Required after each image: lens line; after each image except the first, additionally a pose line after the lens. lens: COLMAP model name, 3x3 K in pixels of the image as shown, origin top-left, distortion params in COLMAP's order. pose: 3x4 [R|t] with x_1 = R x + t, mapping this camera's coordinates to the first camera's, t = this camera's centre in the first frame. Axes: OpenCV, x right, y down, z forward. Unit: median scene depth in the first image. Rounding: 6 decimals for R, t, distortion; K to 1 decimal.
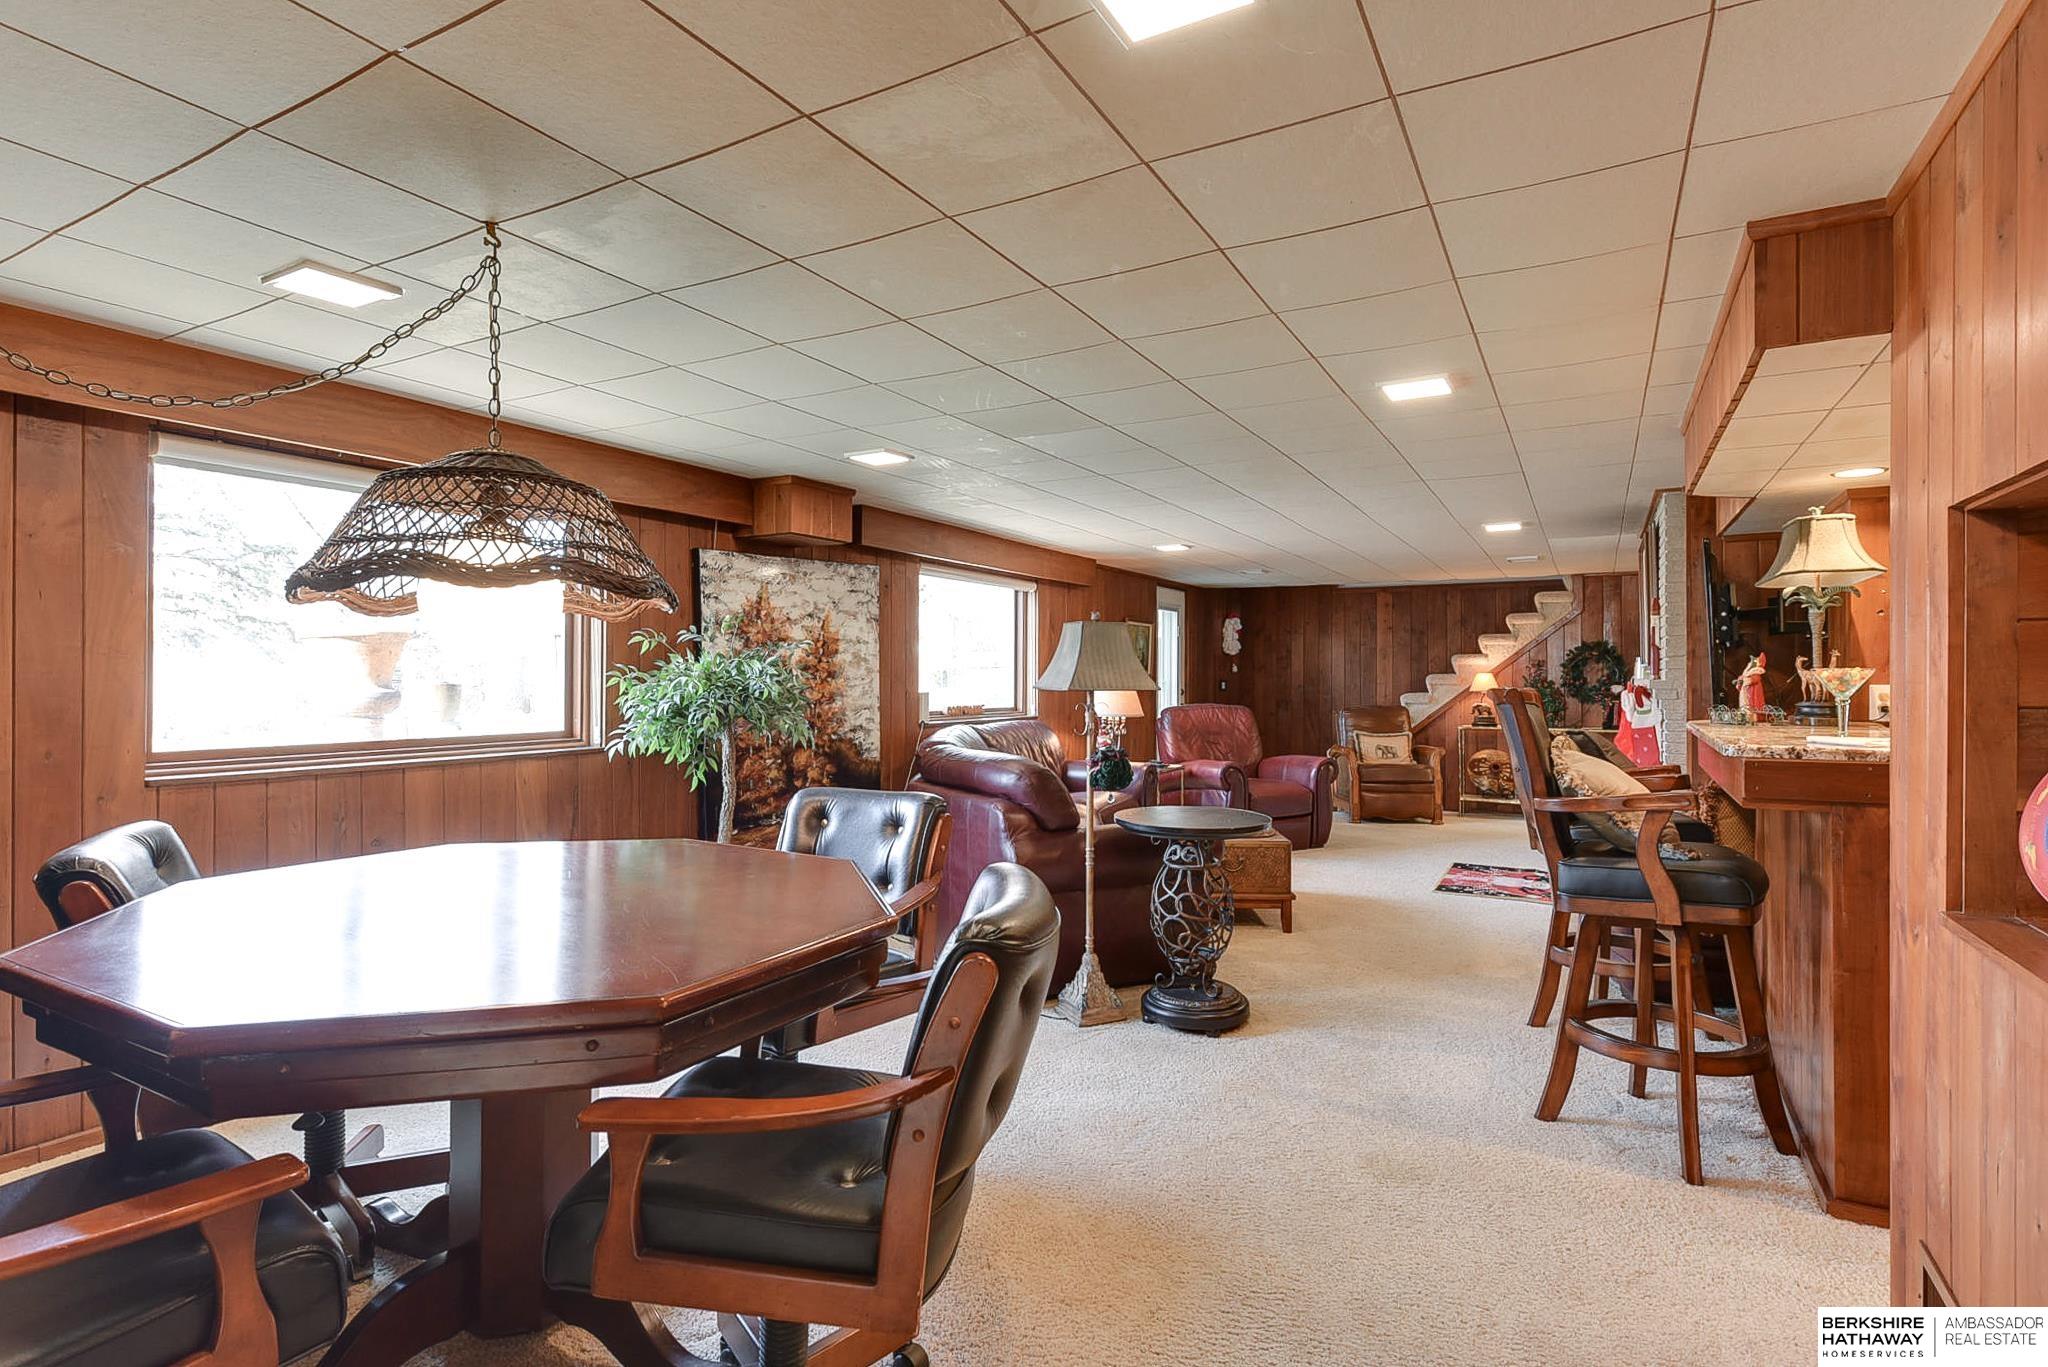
lens RADIAL K [[1023.0, 0, 1011.6], [0, 1023.0, 675.2], [0, 0, 1]] dist [-0.003402, -0.000561]
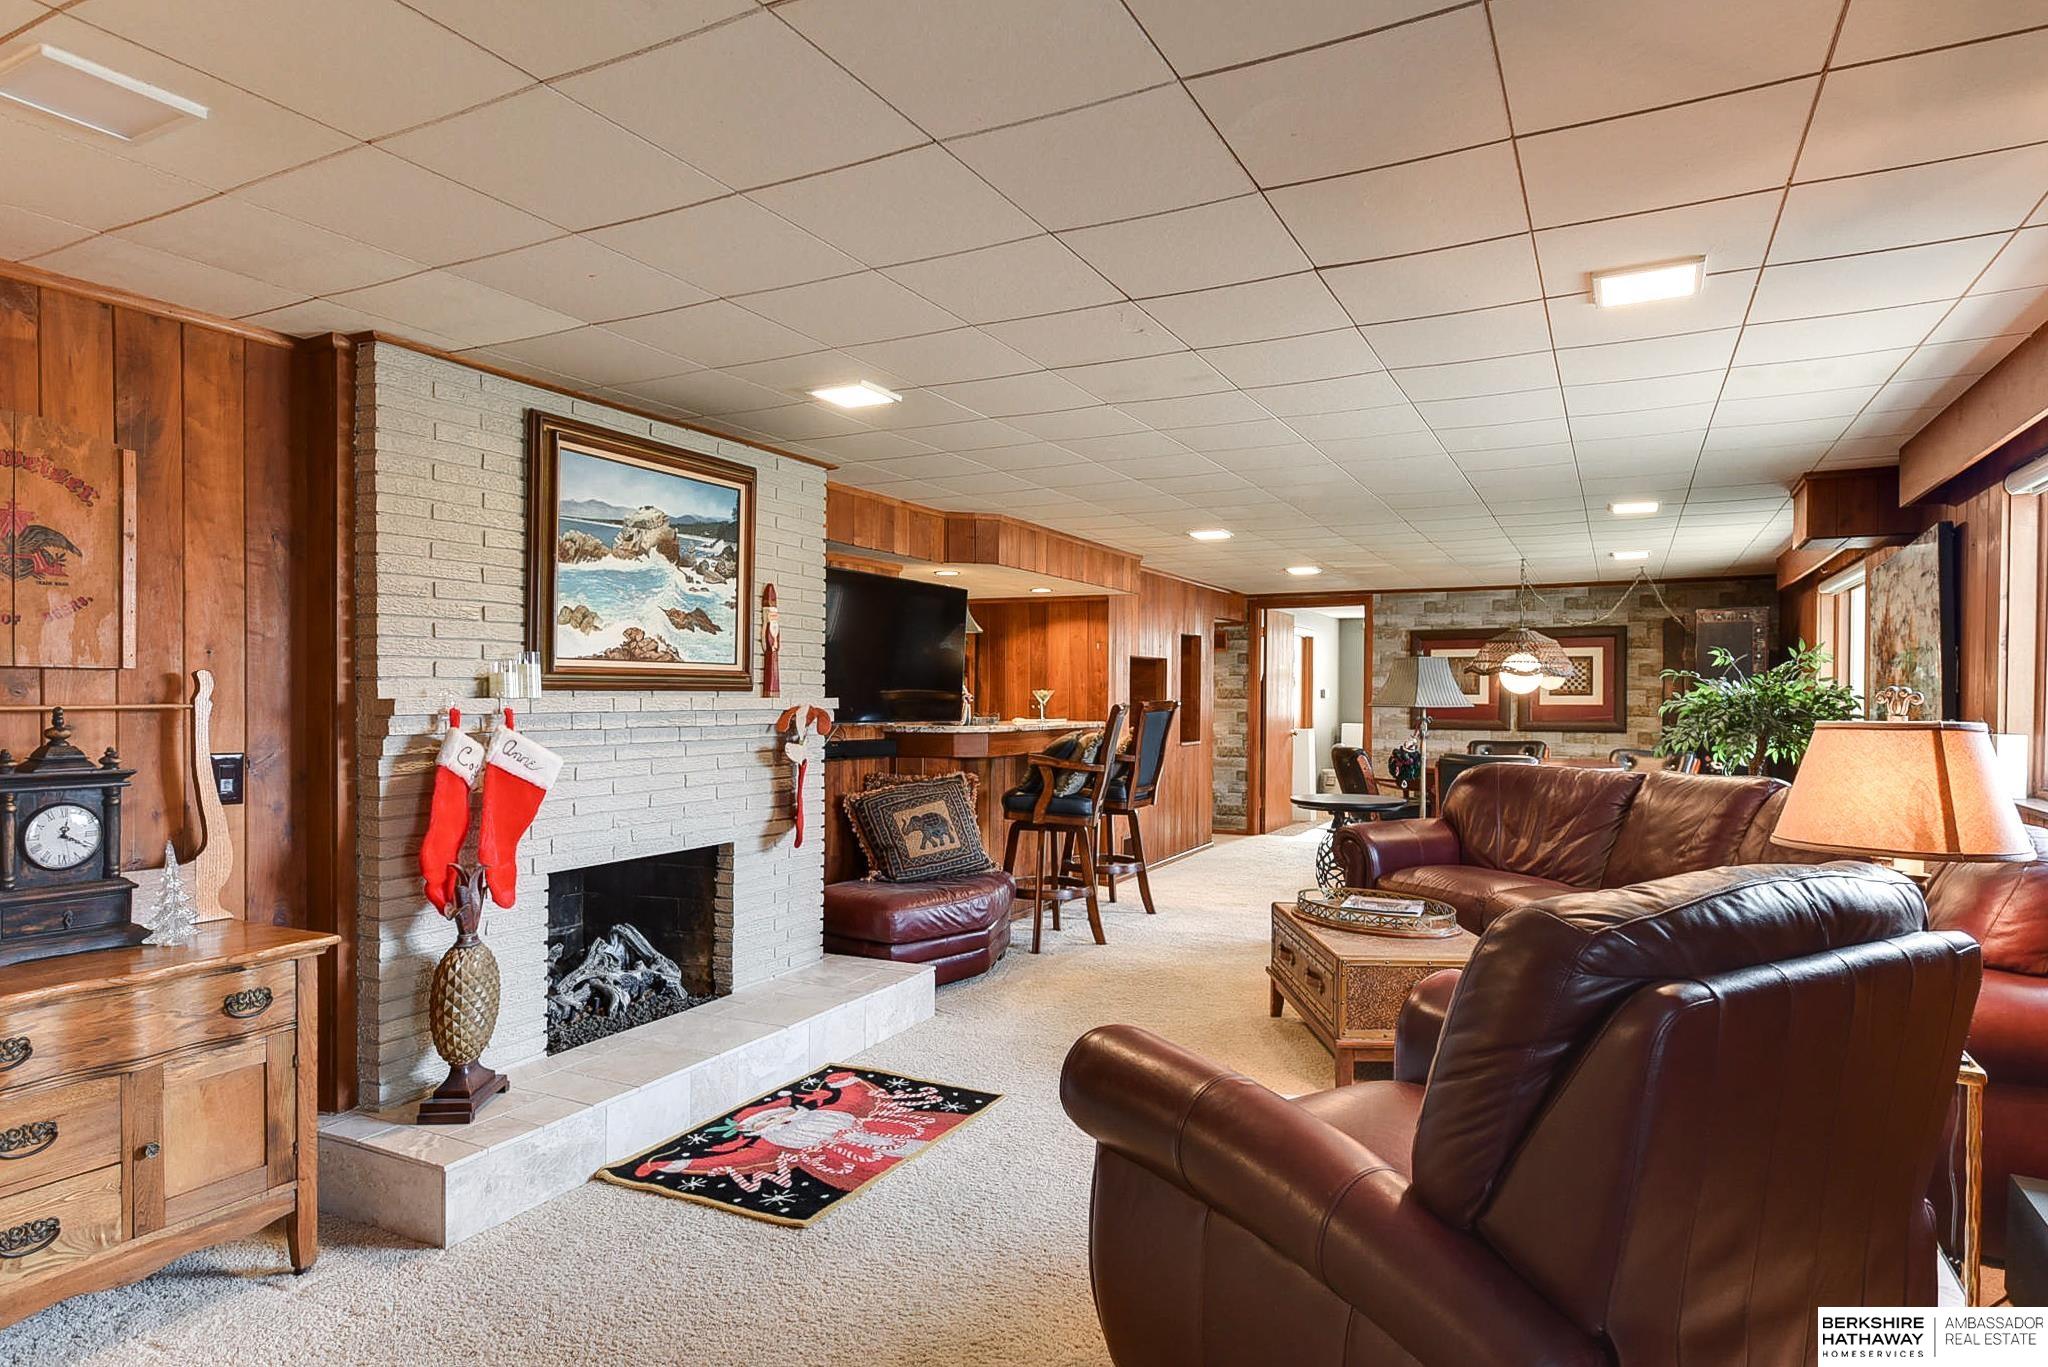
lens RADIAL K [[1151.7, 0, 1029.4], [0, 1151.7, 700.4], [0, 0, 1]] dist [0.009406, -0.003011]
pose [[-0.998769, -0.007514, -0.049033, 0.511960], [-0.007757, 0.999959, 0.004758, 0.001236], [0.048996, 0.005132, -0.998786, 1.901575]]
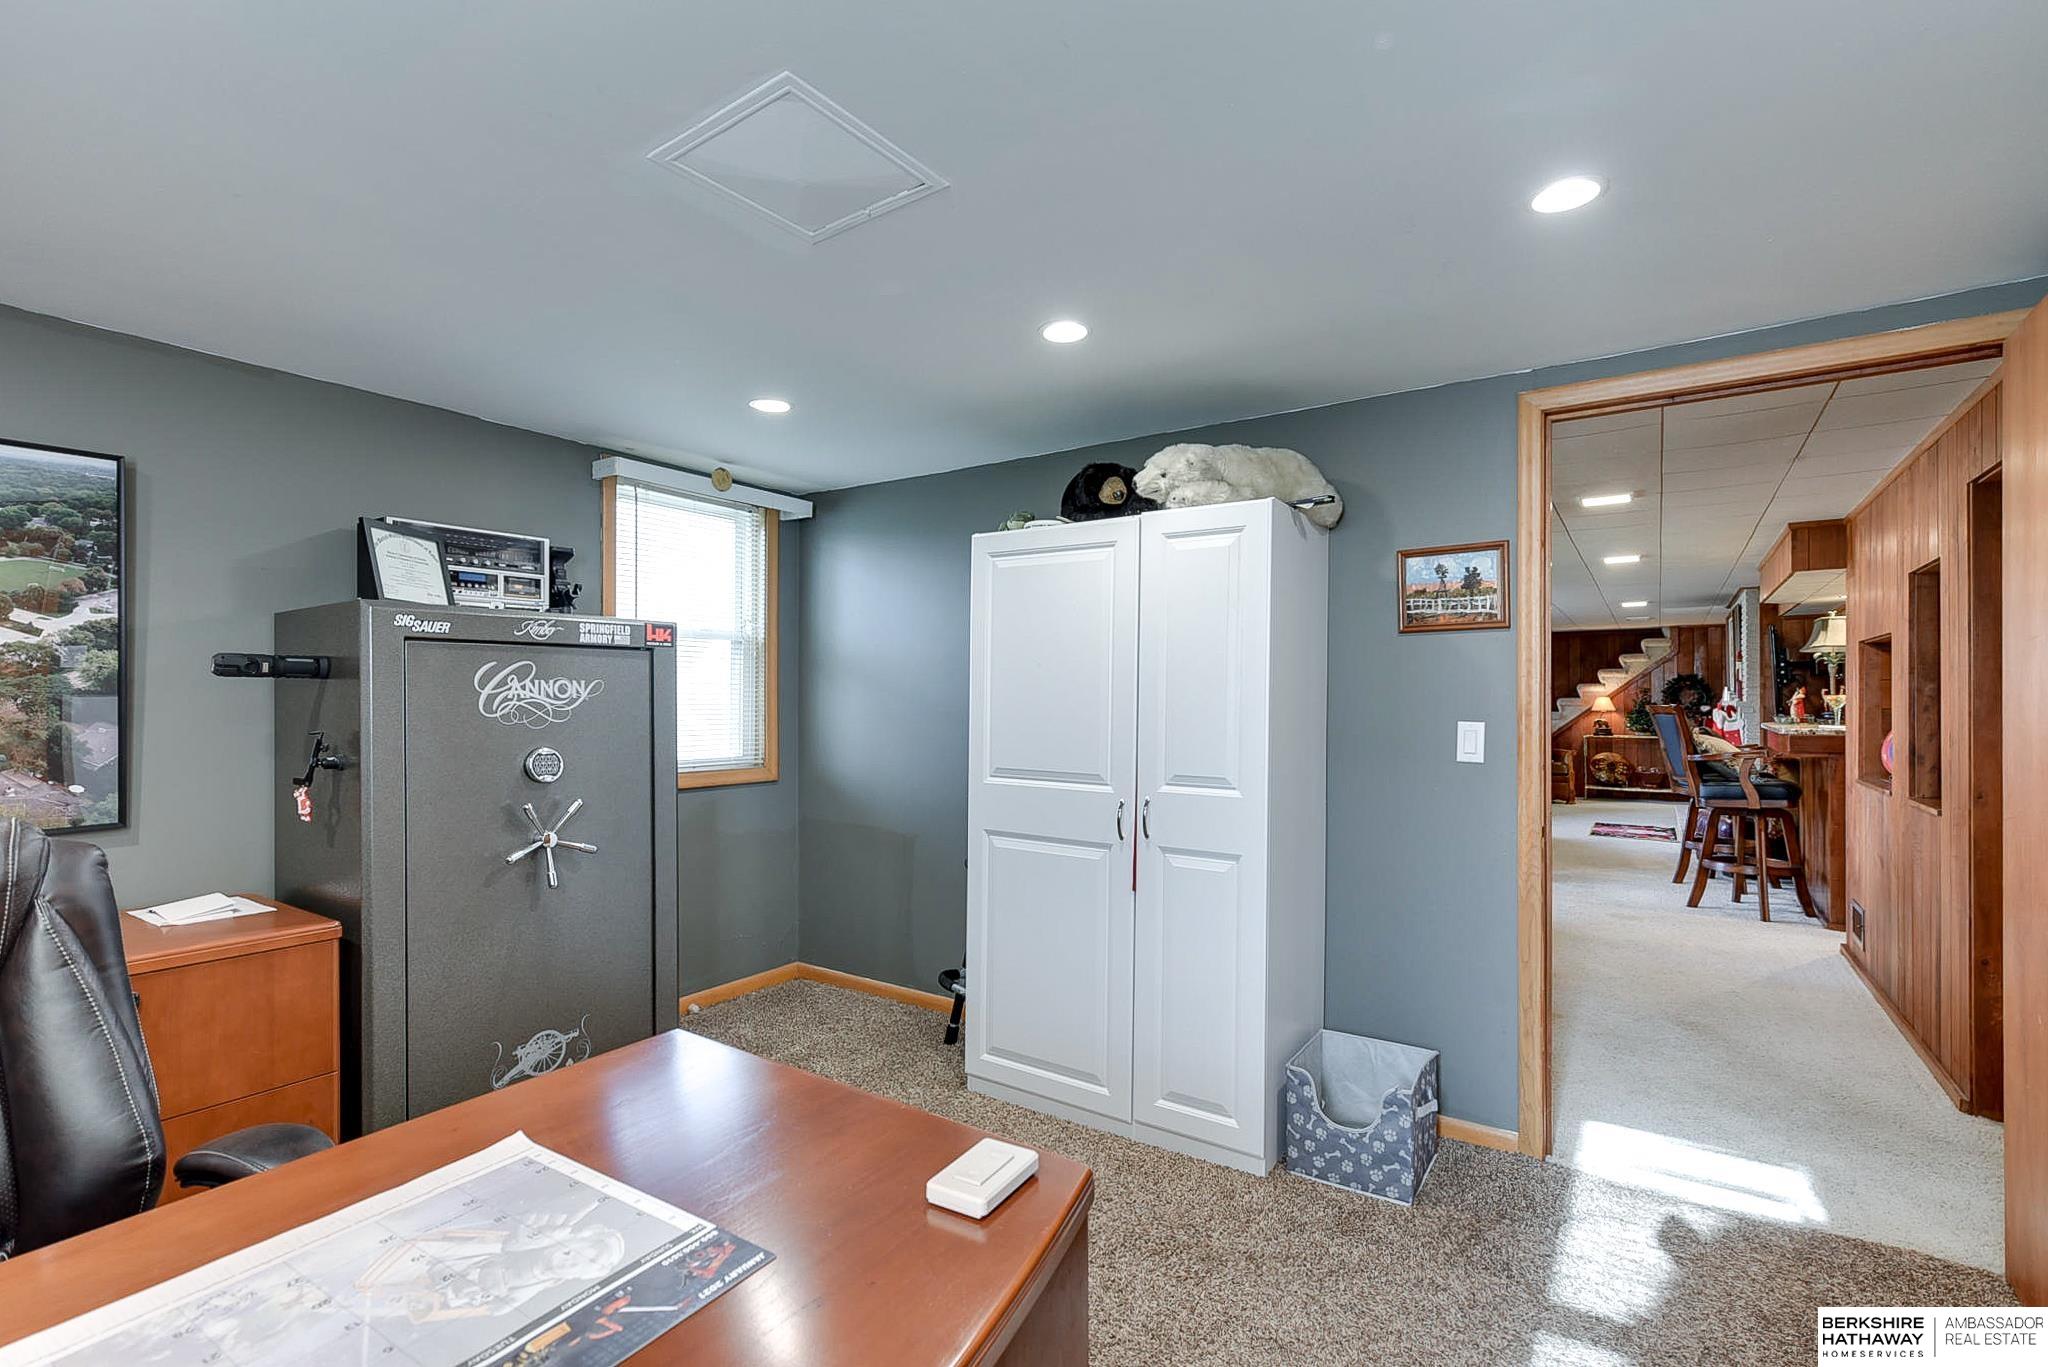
lens RADIAL K [[948.5, 0, 1003.7], [0, 948.5, 697.5], [0, 0, 1]] dist [-0.000003, -0.002646]
pose [[0.996344, -0.001265, -0.085421, -0.431283], [0.001102, 0.999997, -0.001954, 0.000028], [0.085423, 0.001853, 0.996343, -0.638397]]
